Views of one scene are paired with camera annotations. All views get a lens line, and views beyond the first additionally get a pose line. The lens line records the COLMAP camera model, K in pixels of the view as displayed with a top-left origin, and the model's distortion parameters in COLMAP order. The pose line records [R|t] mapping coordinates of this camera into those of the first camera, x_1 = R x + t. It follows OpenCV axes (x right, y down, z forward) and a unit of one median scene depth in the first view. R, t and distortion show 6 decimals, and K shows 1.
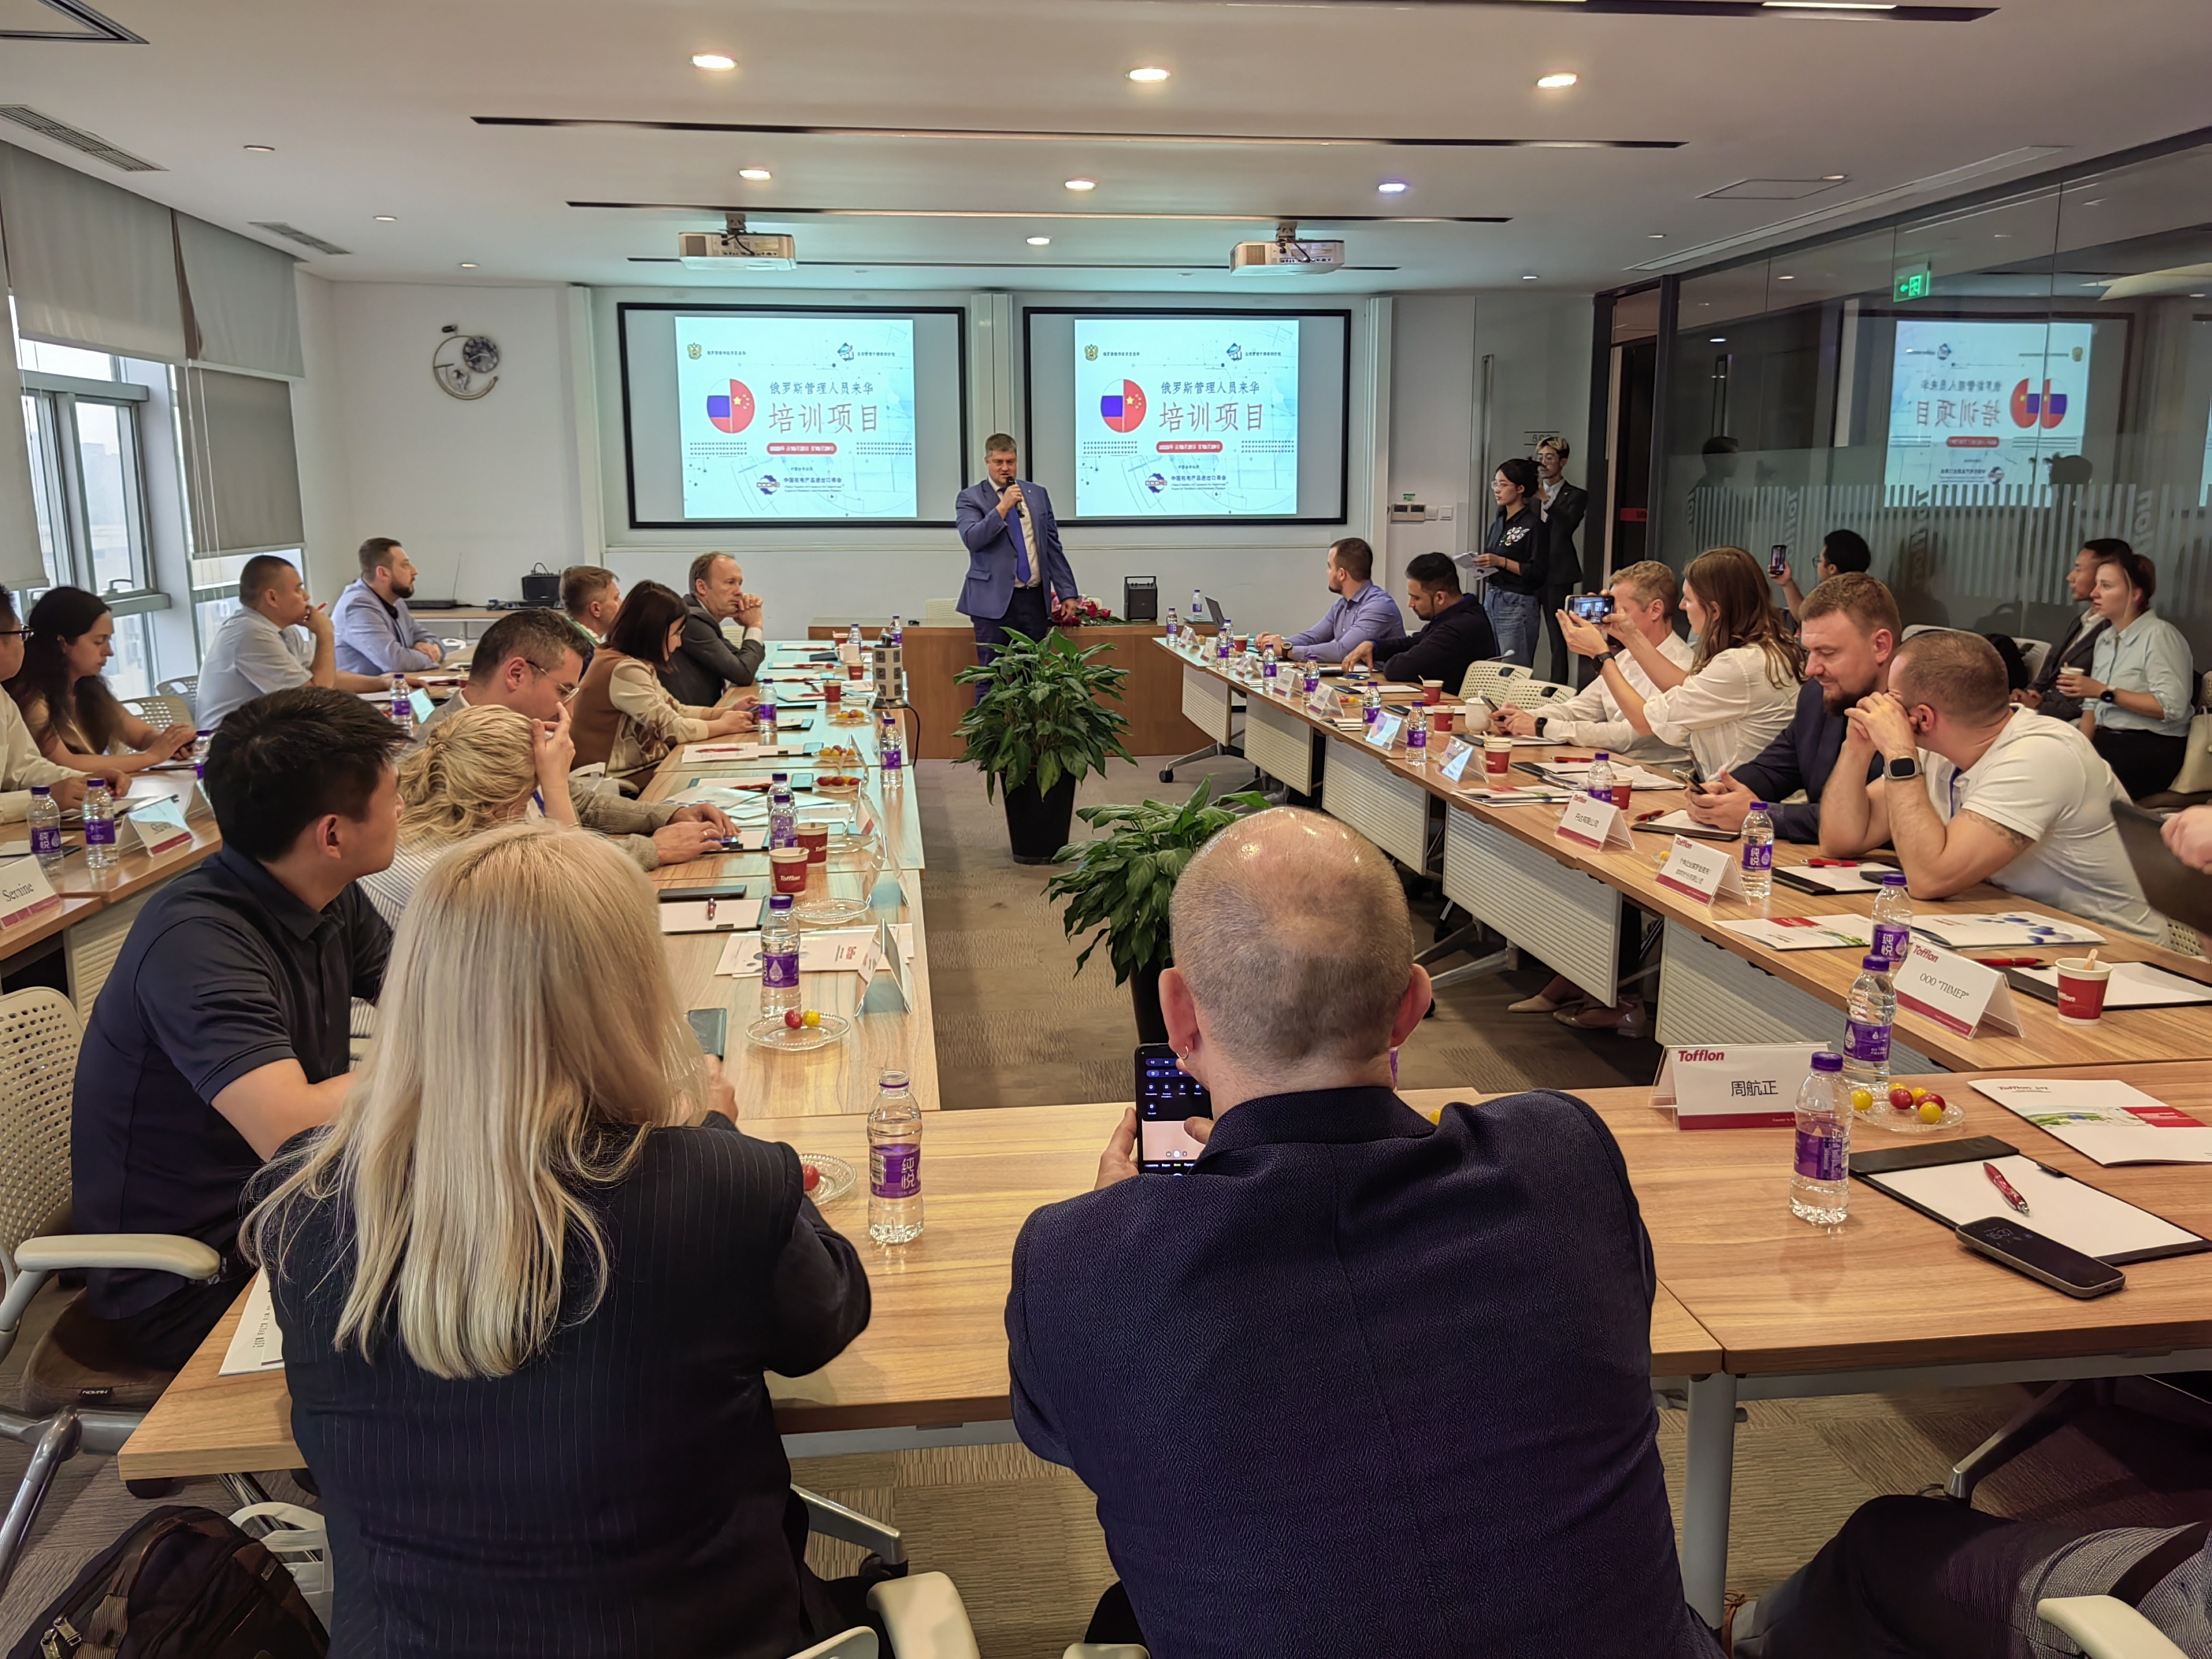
lens RADIAL K [[1772.8, 0, 1099.0], [0, 1772.8, 815.1], [0, 0, 1]] dist [0.063368, -0.079581]
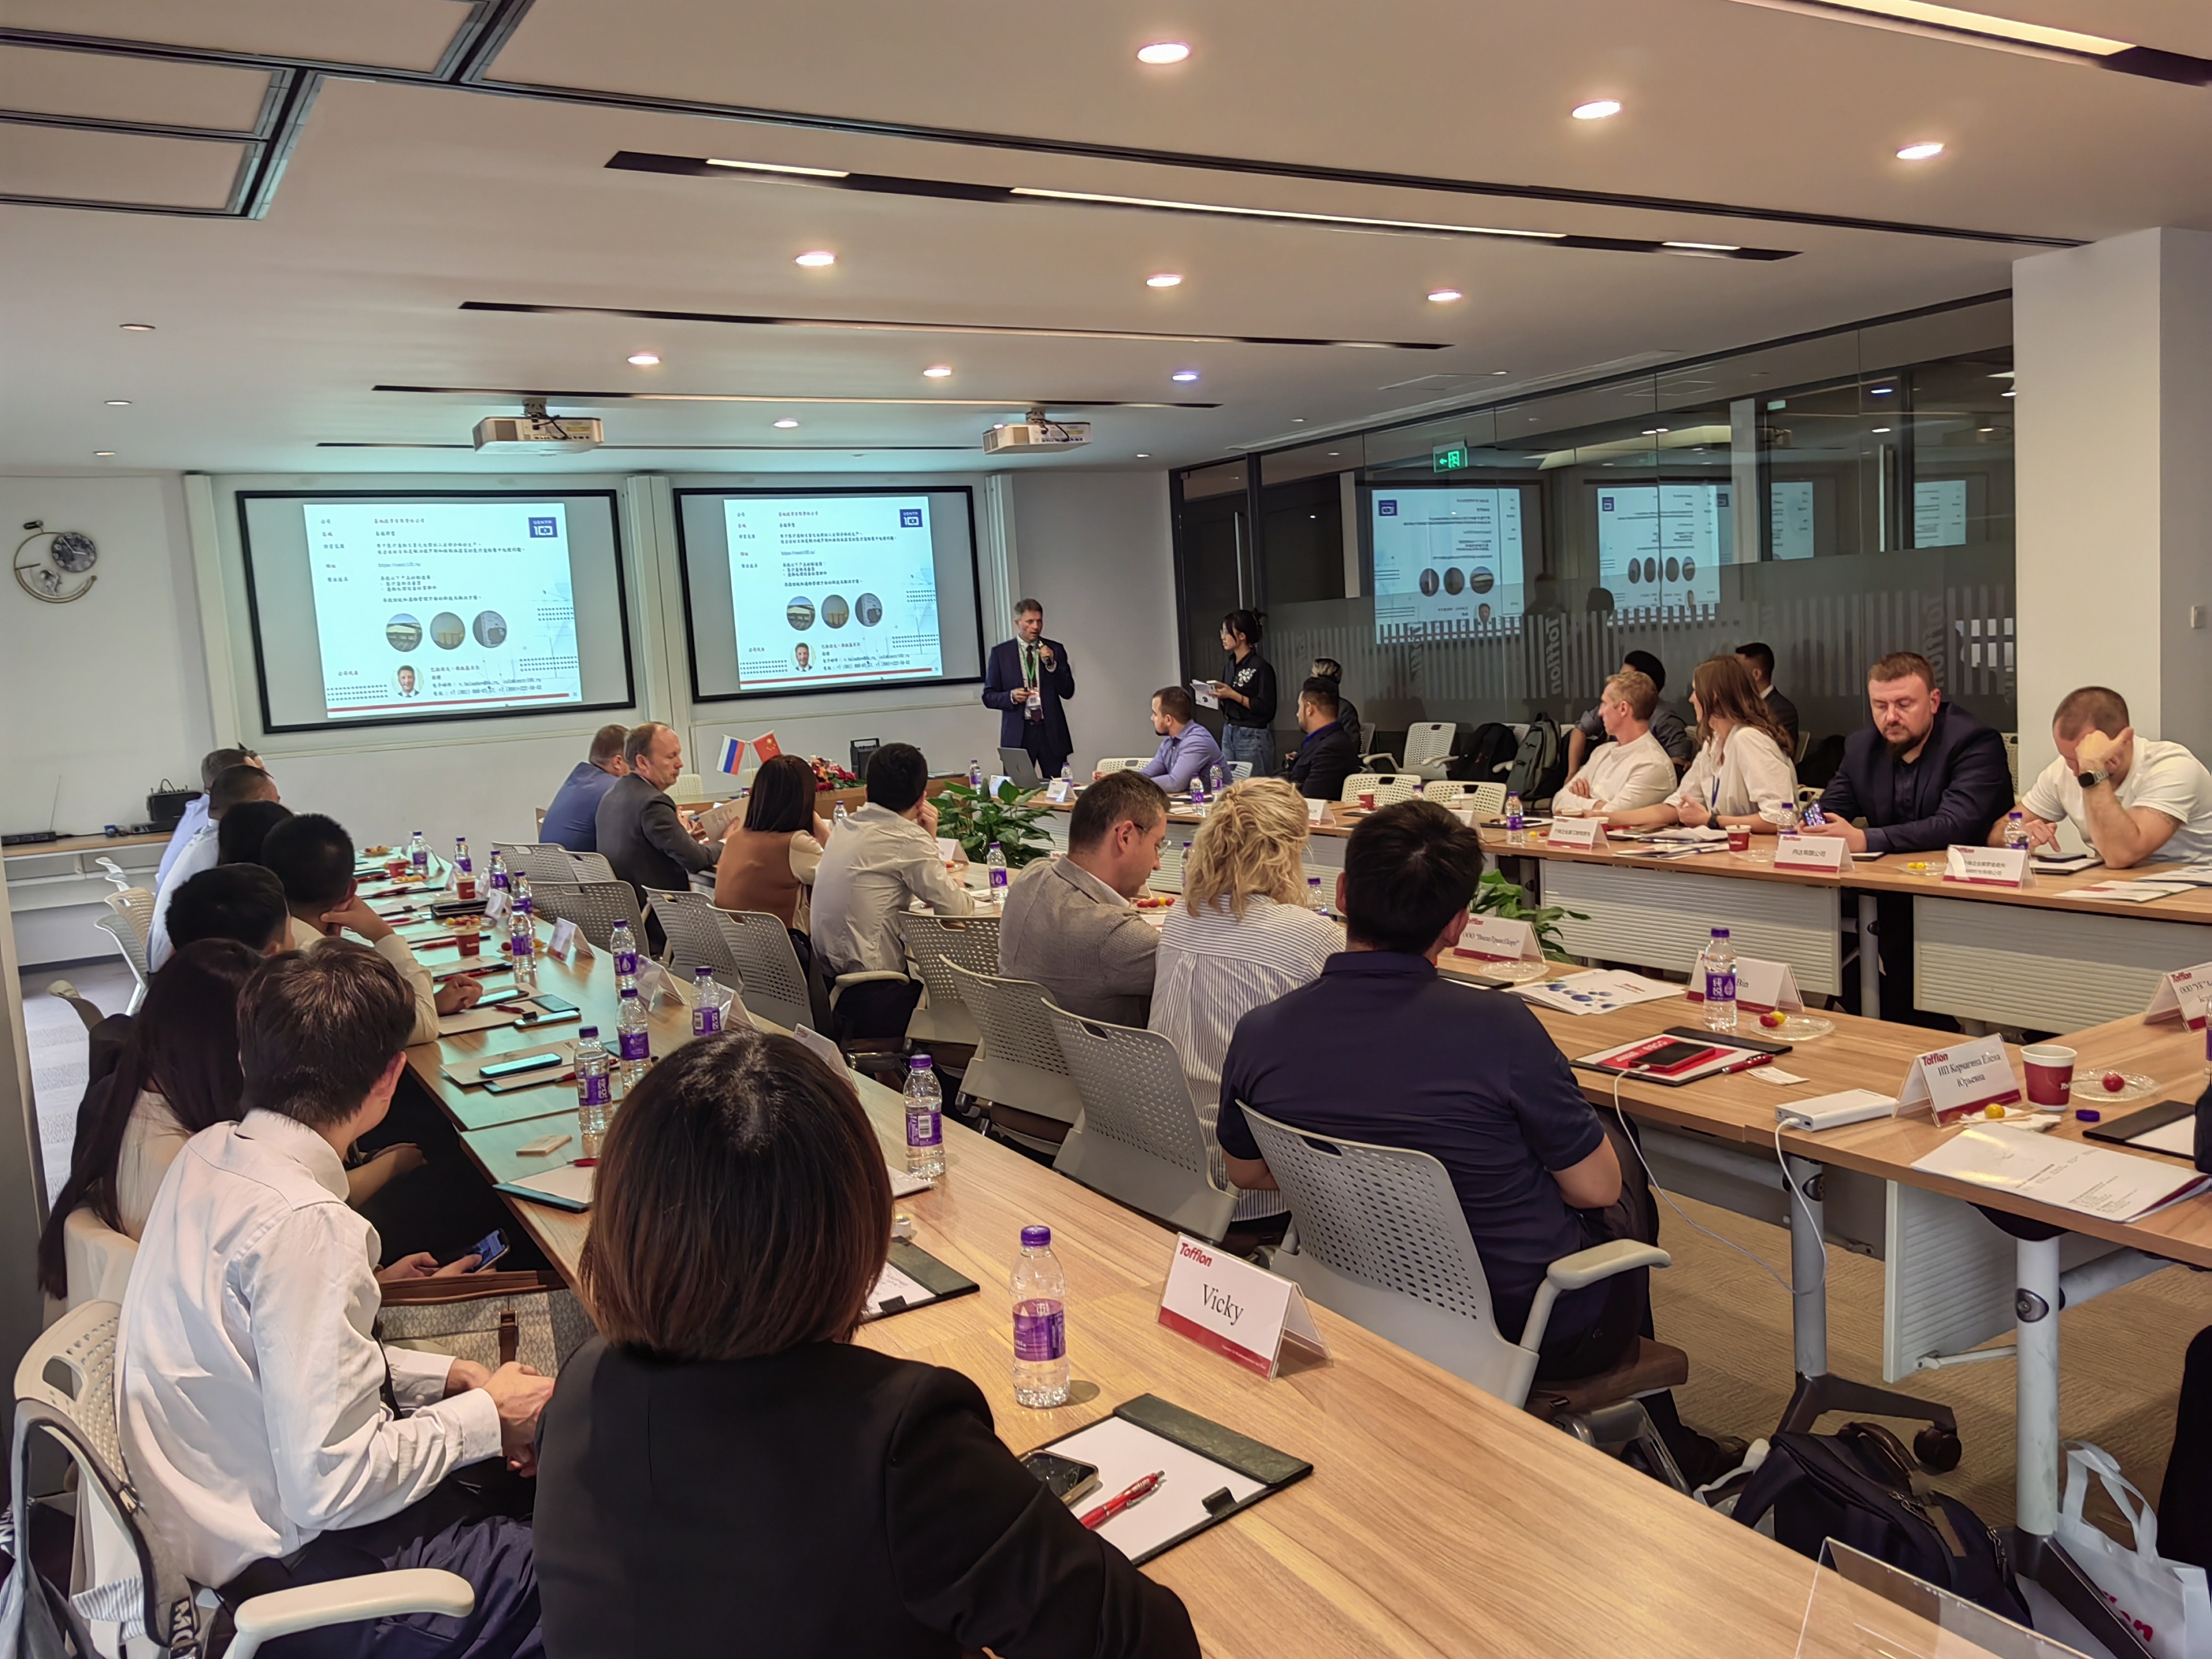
lens RADIAL K [[1772.8, 0, 1121.5], [0, 1772.8, 840.1], [0, 0, 1]] dist [0.063368, -0.079581]
pose [[0.911461, -0.097823, 0.399586, -0.310364], [0.131087, 0.989747, -0.056712, 0.002610], [-0.389941, 0.104072, 0.914940, -0.001102]]
